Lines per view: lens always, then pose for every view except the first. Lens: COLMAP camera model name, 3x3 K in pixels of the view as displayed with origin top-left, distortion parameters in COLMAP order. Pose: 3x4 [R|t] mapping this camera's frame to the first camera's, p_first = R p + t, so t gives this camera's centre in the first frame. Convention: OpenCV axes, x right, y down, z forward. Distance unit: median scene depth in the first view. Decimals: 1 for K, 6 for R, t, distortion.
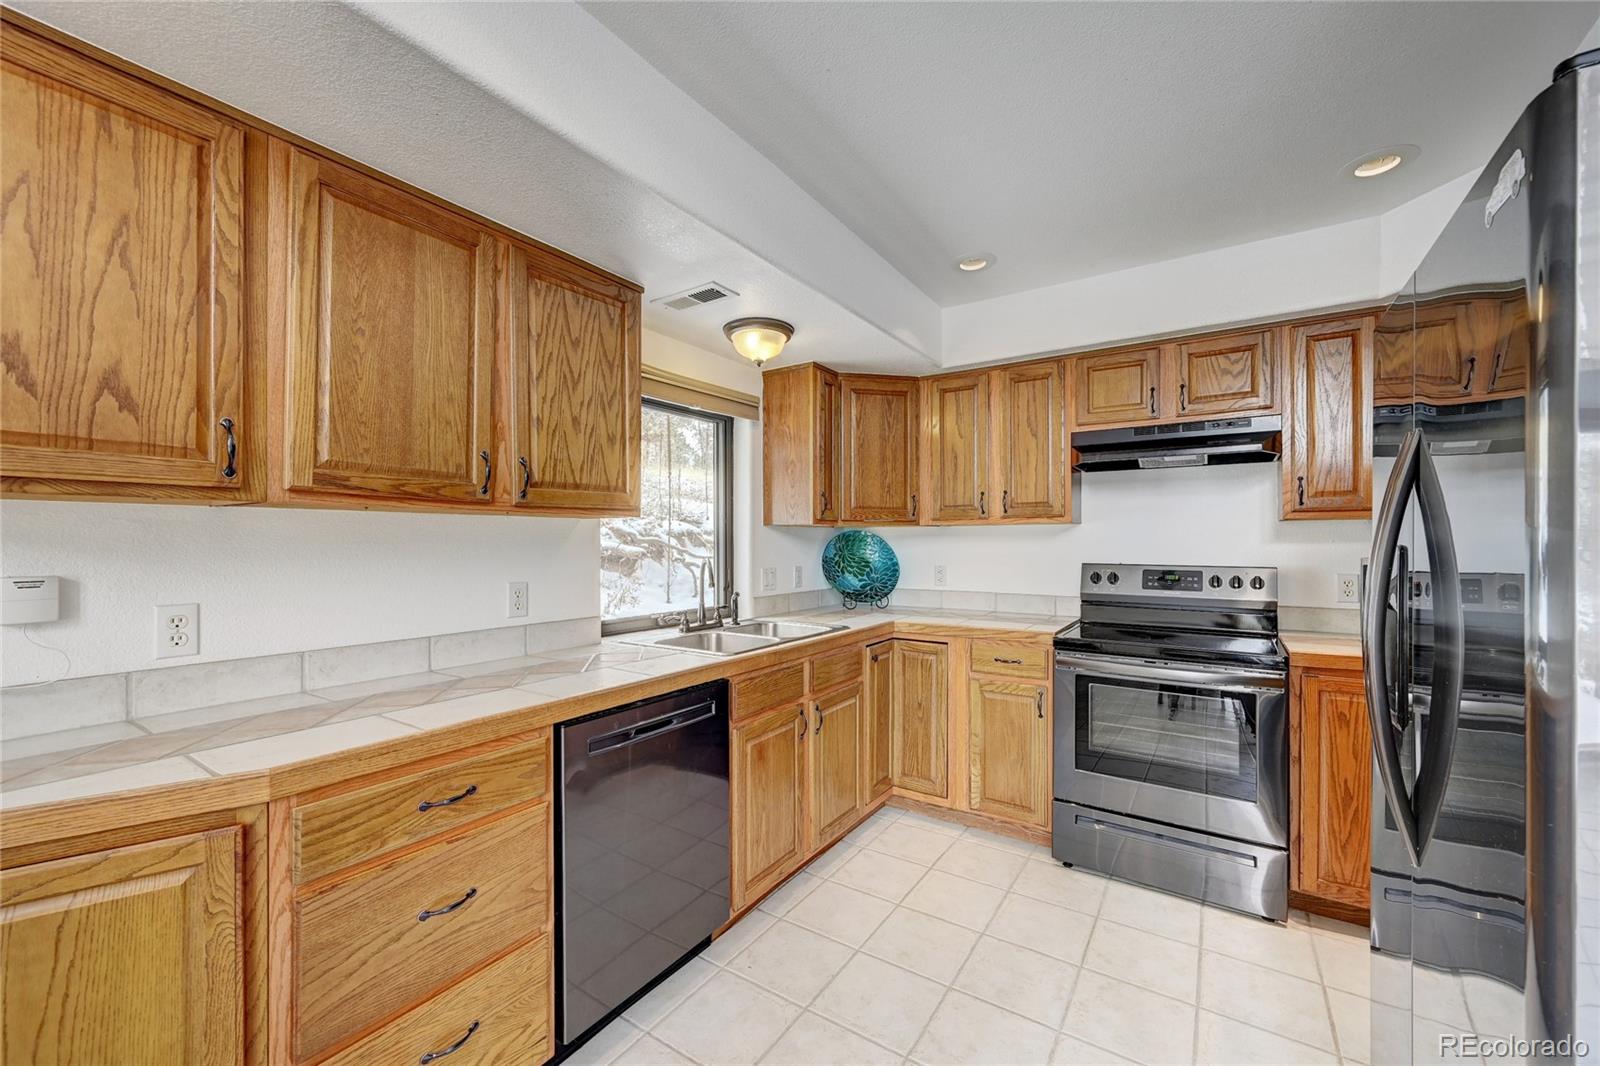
lens RADIAL K [[630.5, 0, 802.9], [0, 630.5, 535.8], [0, 0, 1]] dist [-0.000253, 0.000012]
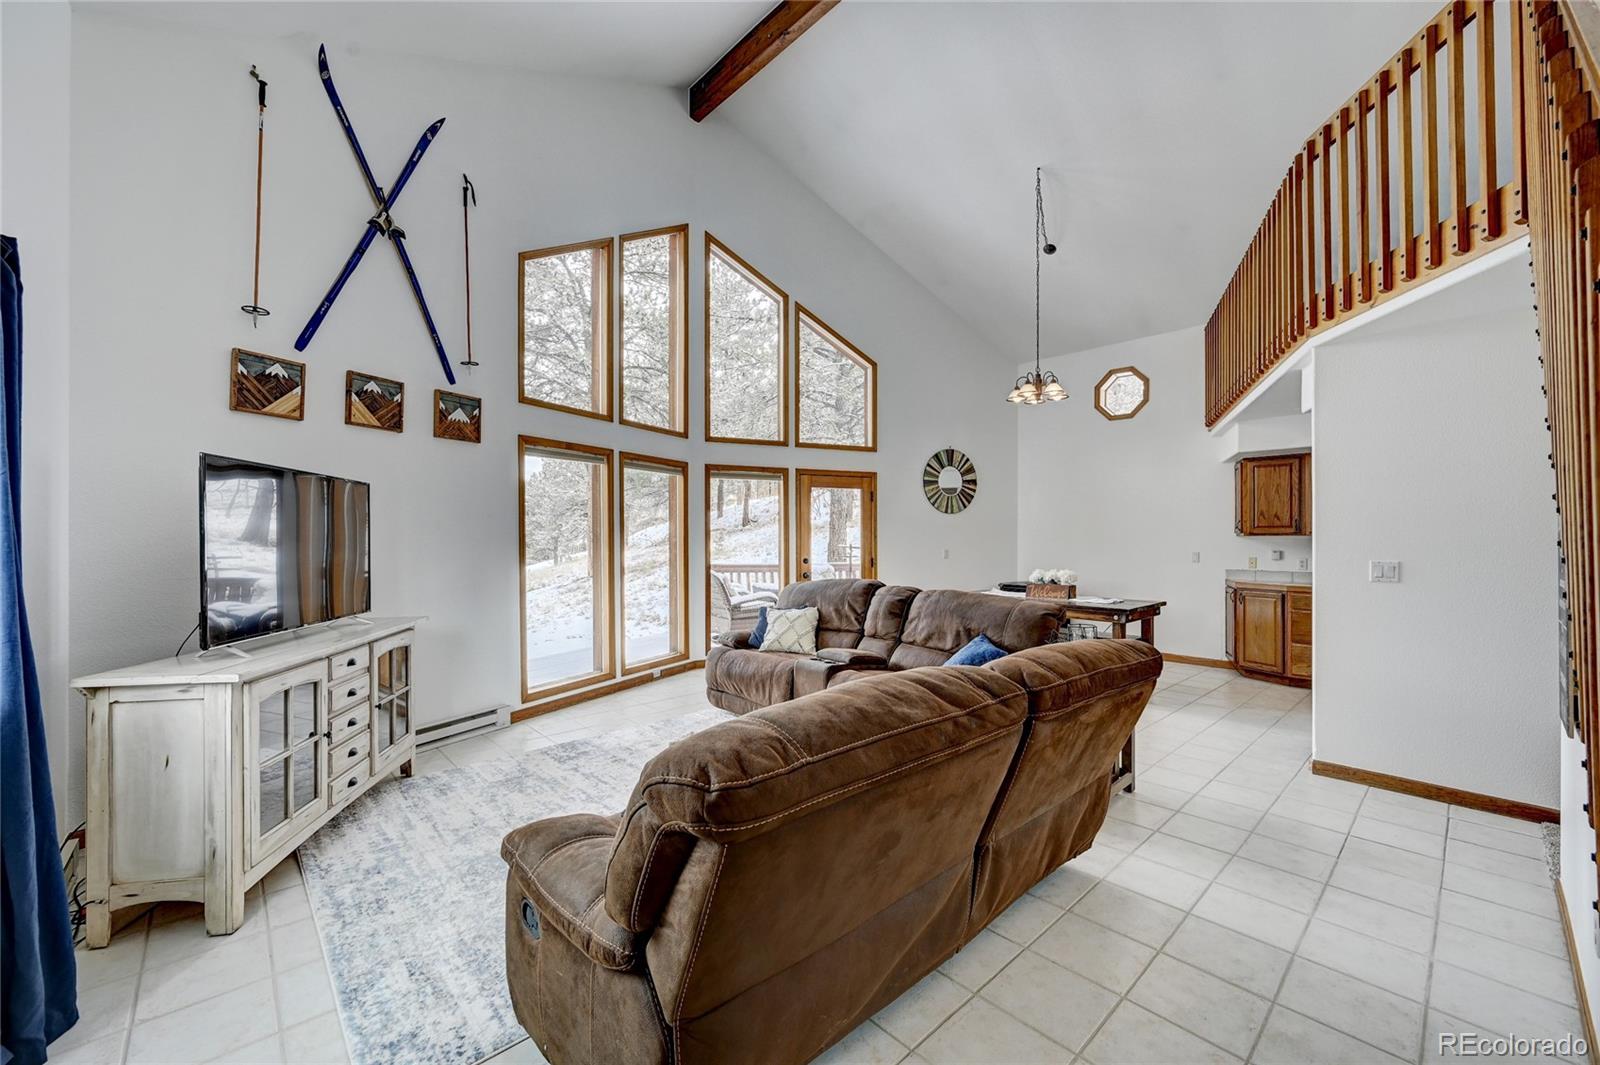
lens RADIAL K [[628.7, 0, 785.4], [0, 628.7, 534.8], [0, 0, 1]] dist [-0.000792, -0.000493]
pose [[-0.233959, -0.011302, -0.972181, 2.112844], [0.008042, 0.999876, -0.013559, -0.010734], [0.972213, -0.010991, -0.233839, -0.764924]]
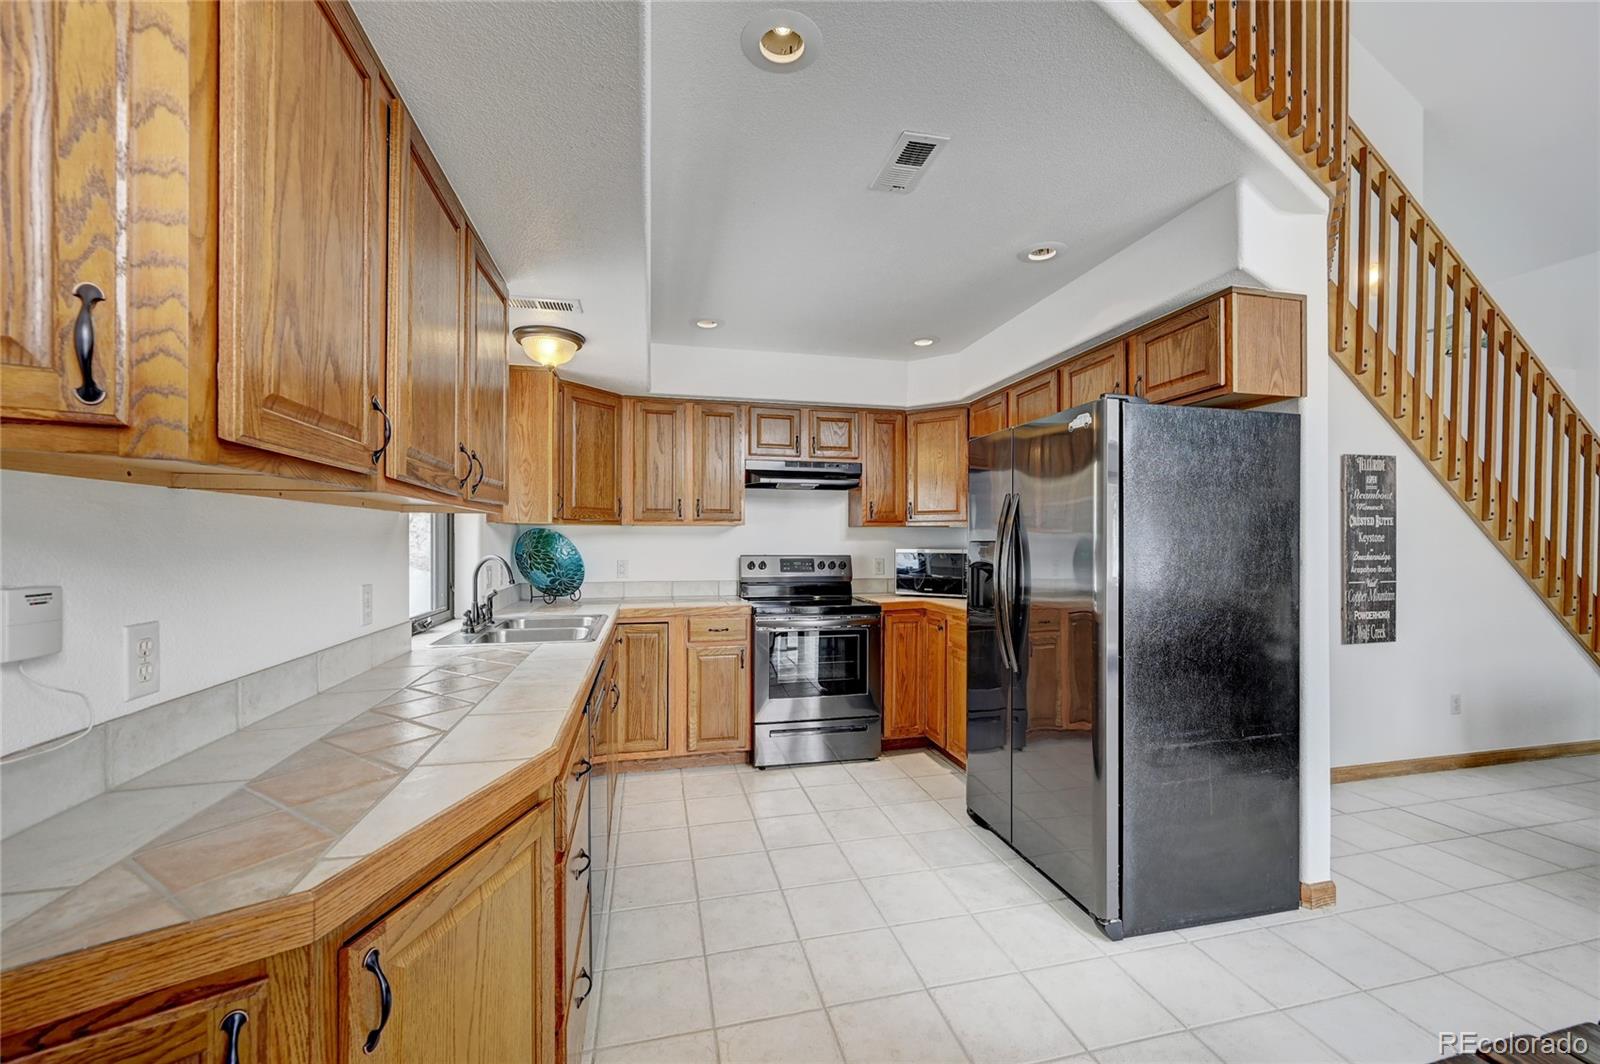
lens RADIAL K [[628.7, 0, 801.2], [0, 628.7, 537.9], [0, 0, 1]] dist [-0.000792, -0.000493]
pose [[0.678702, 0.004399, 0.734401, -0.510068], [-0.008021, 0.999967, 0.001423, 0.003378], [-0.734370, -0.006856, 0.678714, -0.013831]]
